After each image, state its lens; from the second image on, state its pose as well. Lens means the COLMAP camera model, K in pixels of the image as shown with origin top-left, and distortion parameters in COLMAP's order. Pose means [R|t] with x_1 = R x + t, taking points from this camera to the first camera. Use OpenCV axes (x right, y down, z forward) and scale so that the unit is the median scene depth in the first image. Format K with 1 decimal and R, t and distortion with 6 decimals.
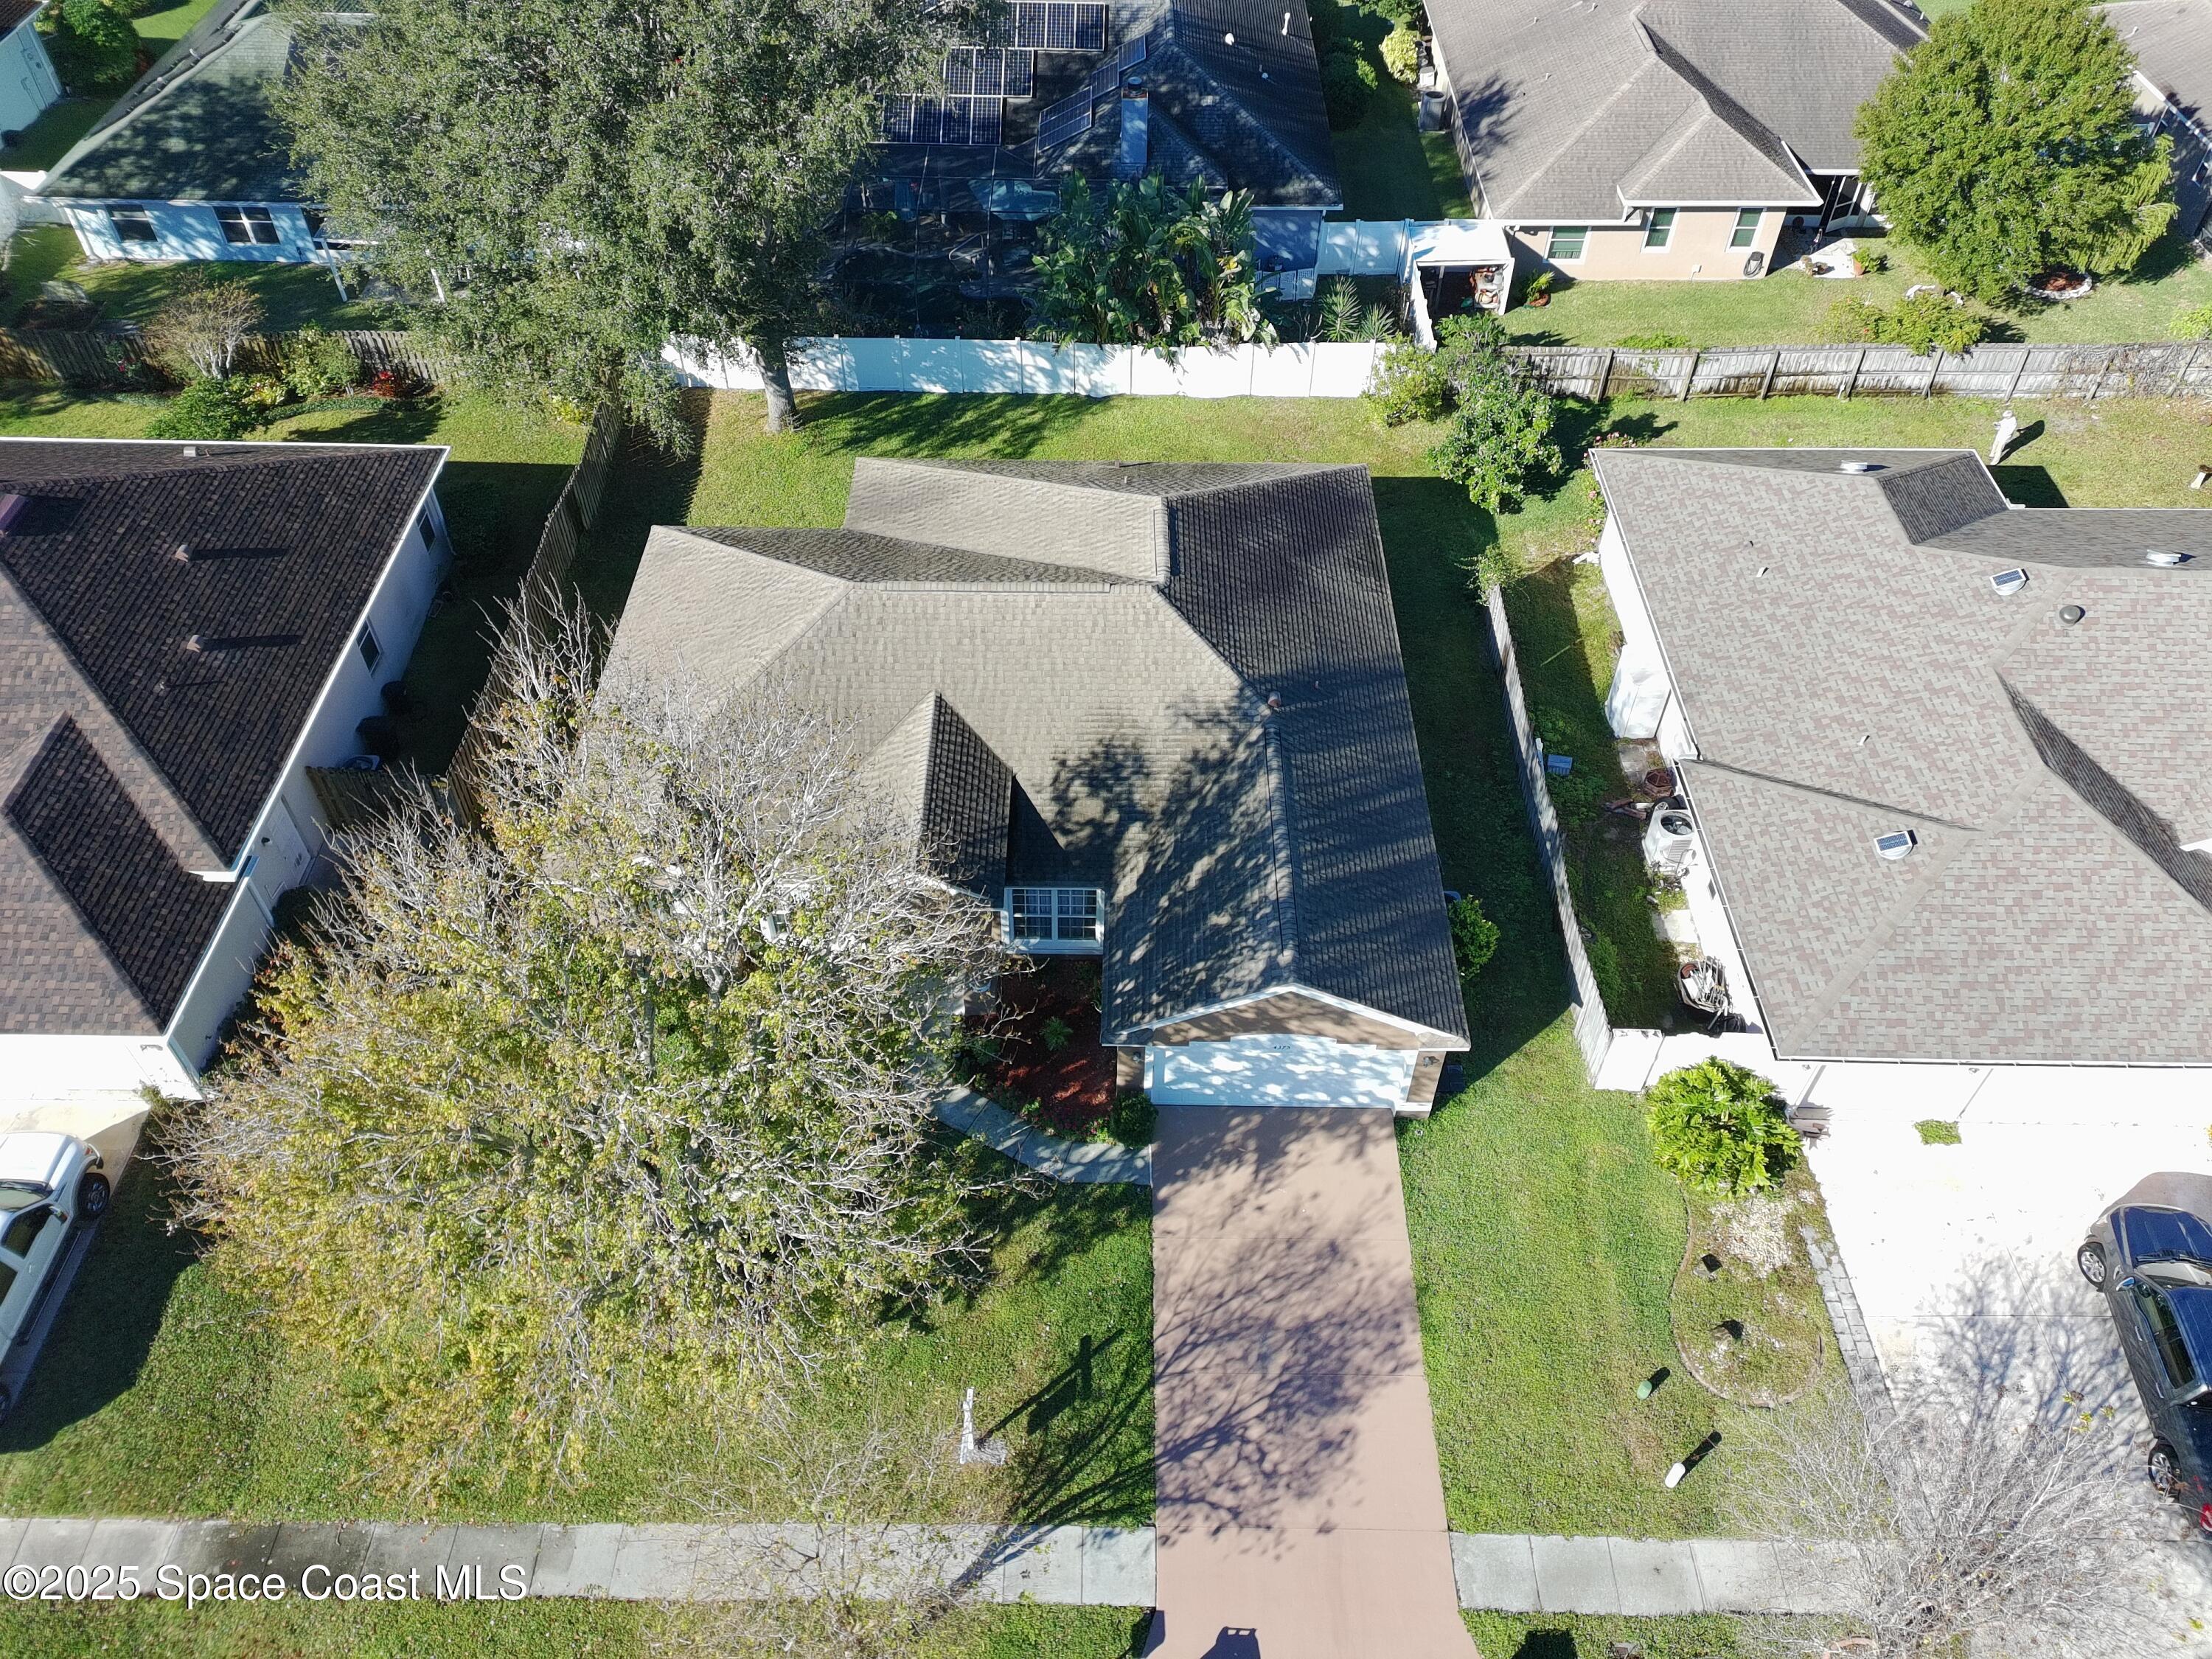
lens RADIAL K [[1618.0, 0, 1105.4], [0, 1618.0, 829.6], [0, 0, 1]] dist [0.077272, -0.067583]
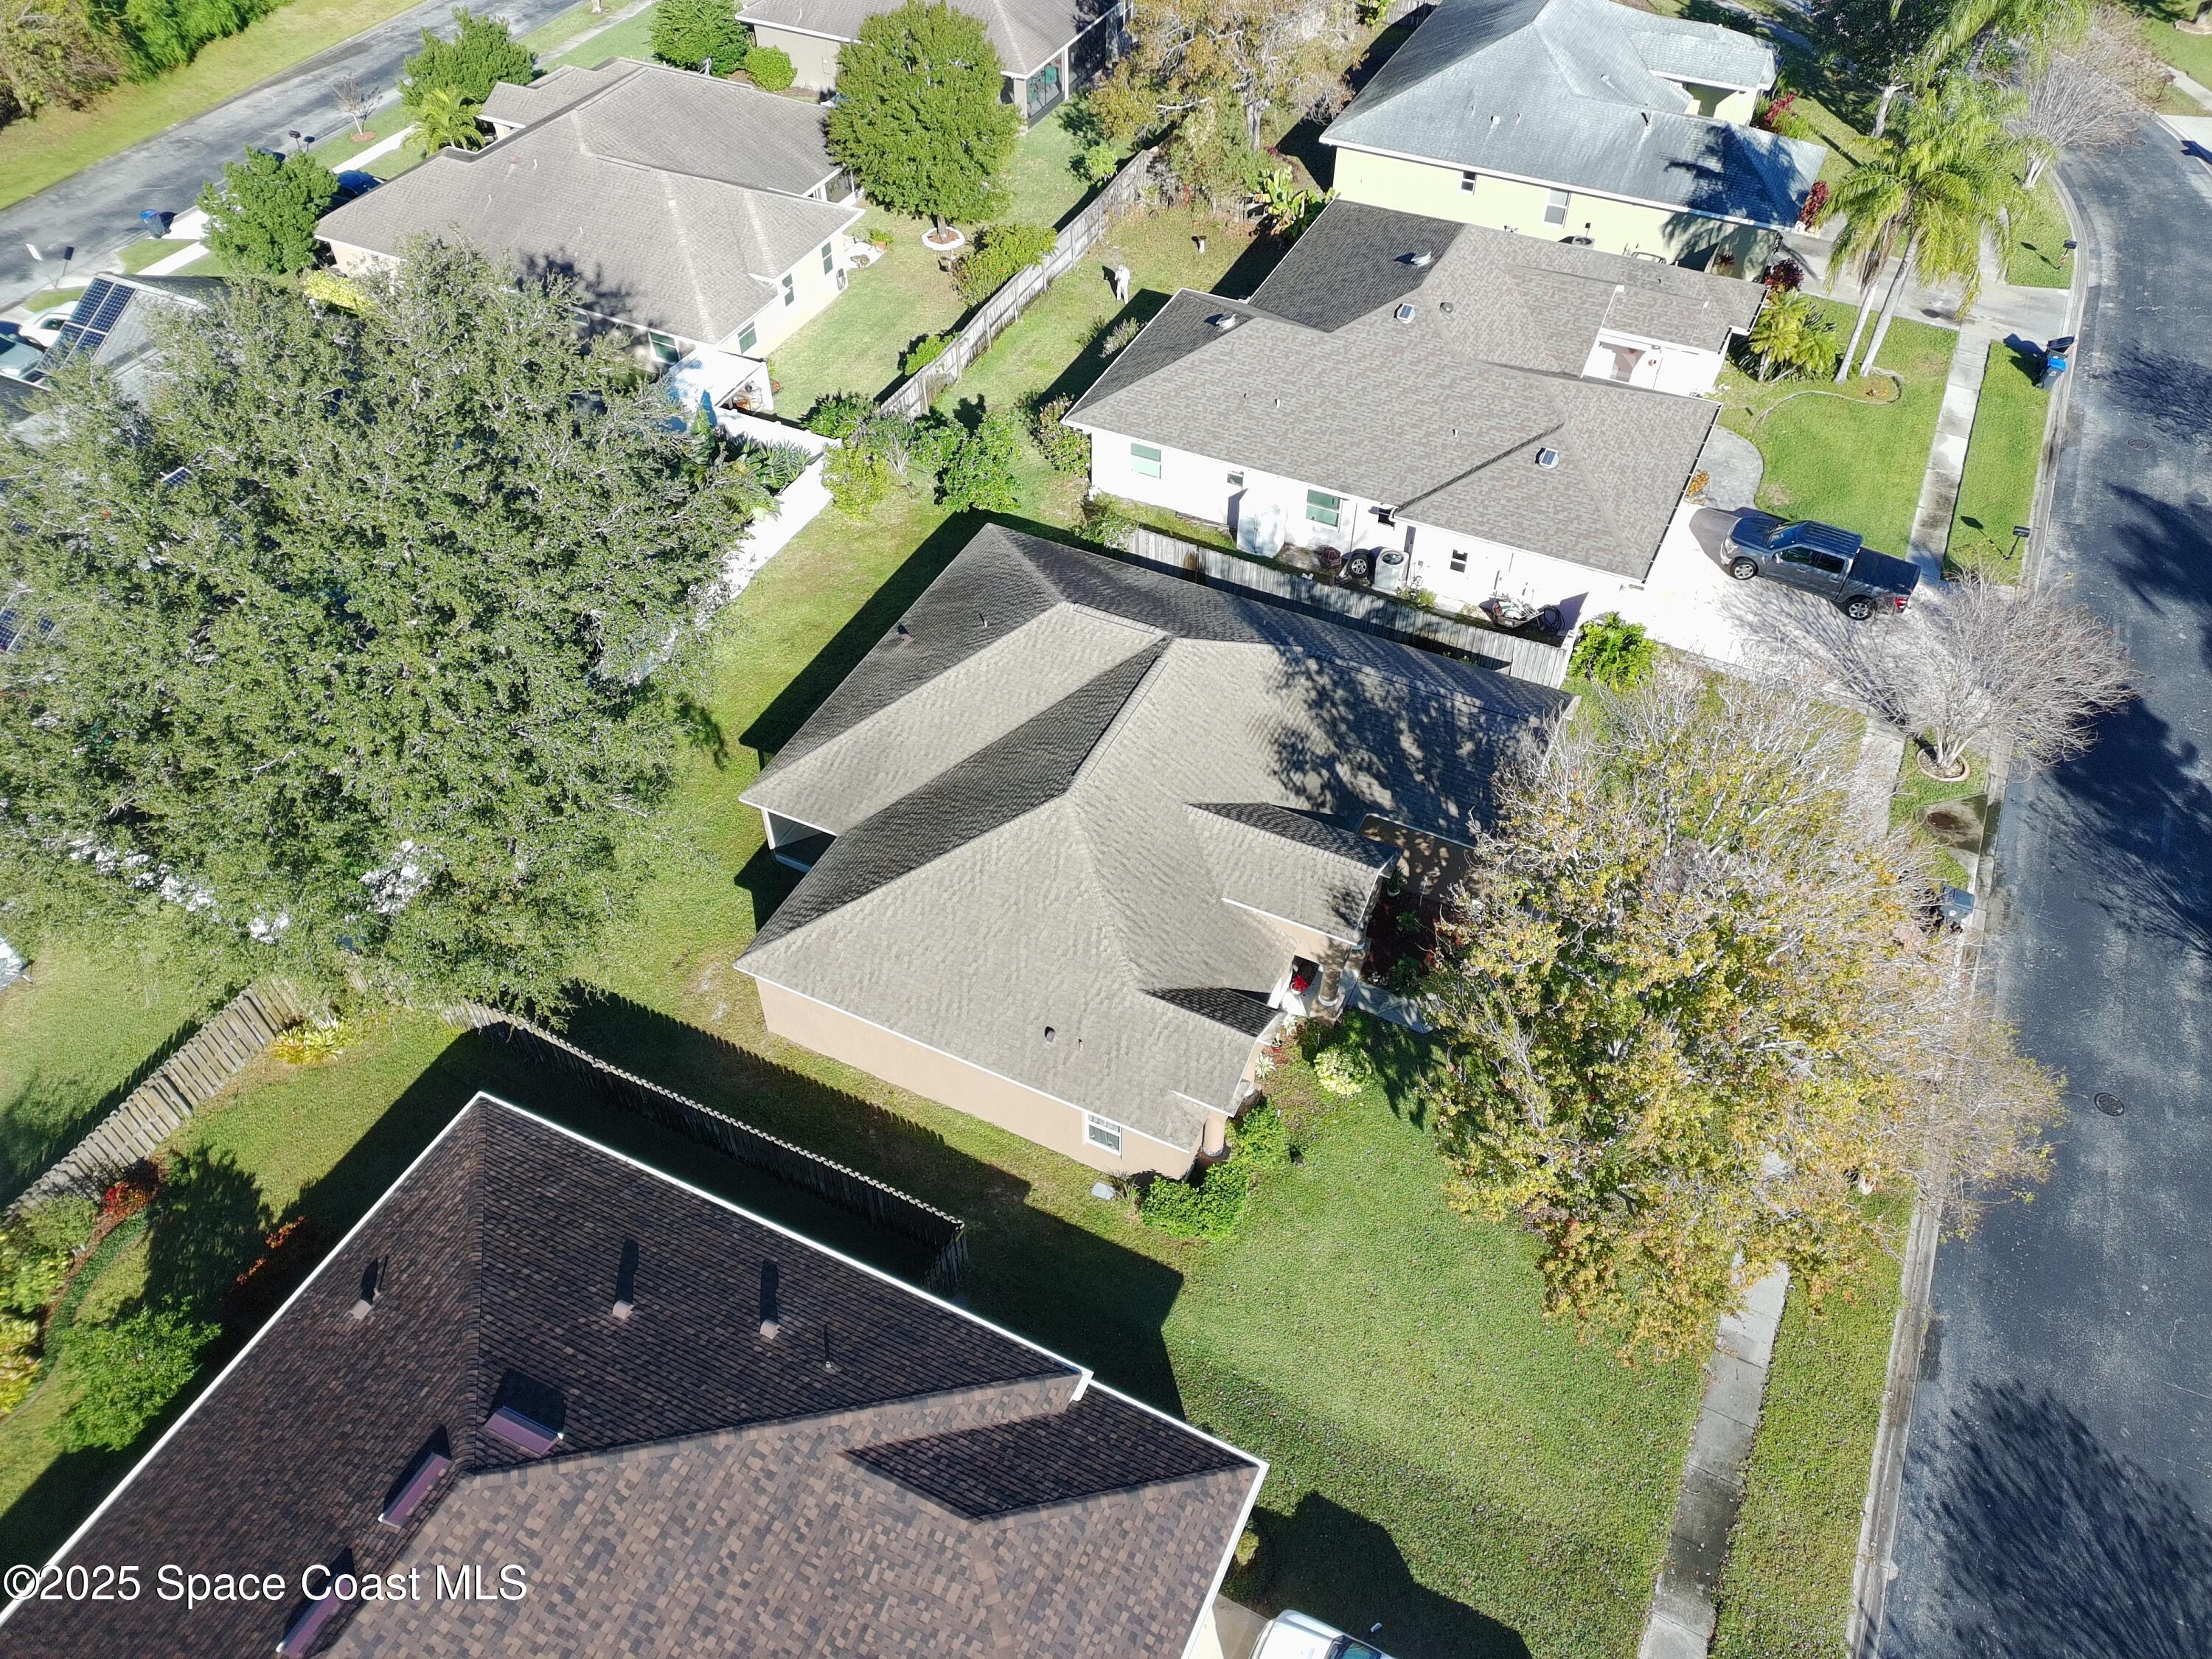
lens RADIAL K [[1617.2, 0, 1105.1], [0, 1617.2, 825.8], [0, 0, 1]] dist [0.086142, -0.079772]
pose [[0.430098, -0.655975, 0.620252, -0.885451], [0.658912, 0.697750, 0.281032, -0.450744], [-0.617131, 0.287821, 0.732331, 0.183032]]
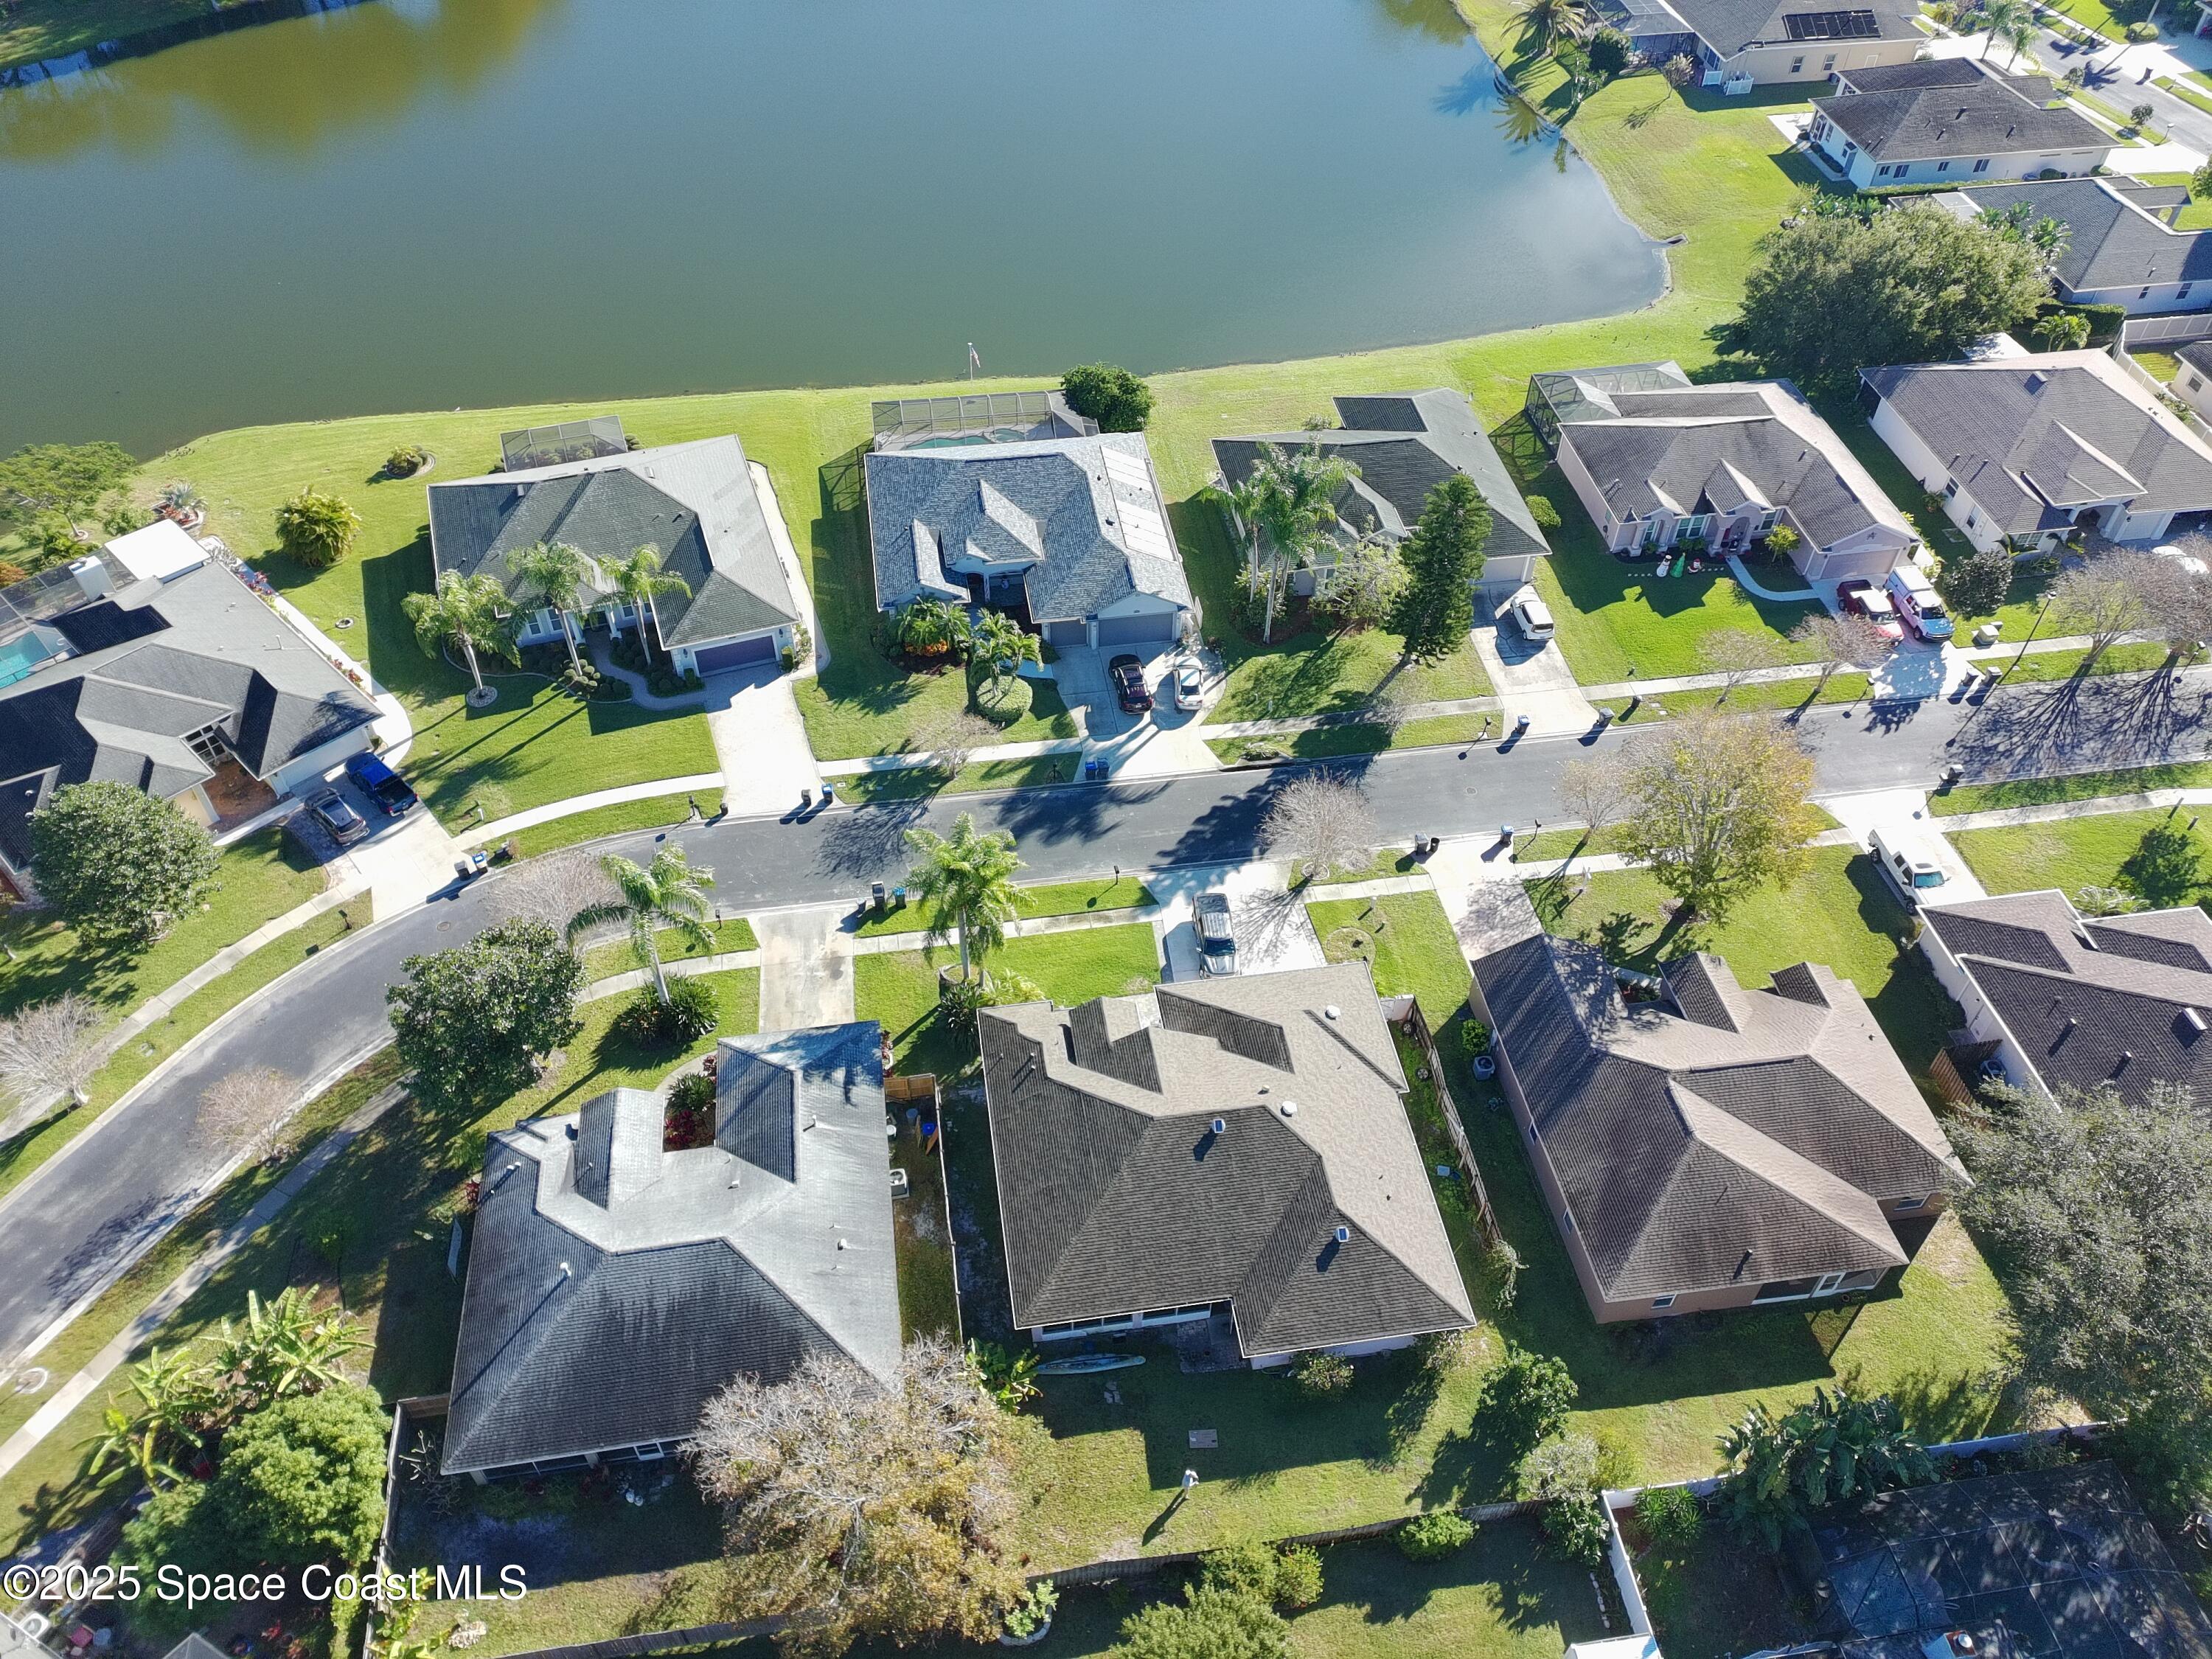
lens RADIAL K [[1617.2, 0, 1110.2], [0, 1617.2, 825.3], [0, 0, 1]] dist [0.086142, -0.079772]
pose [[-0.987037, 0.104660, -0.121669, 1.022768], [-0.126245, -0.038248, 0.991261, -2.257439], [0.099092, 0.993772, 0.050965, 0.520201]]
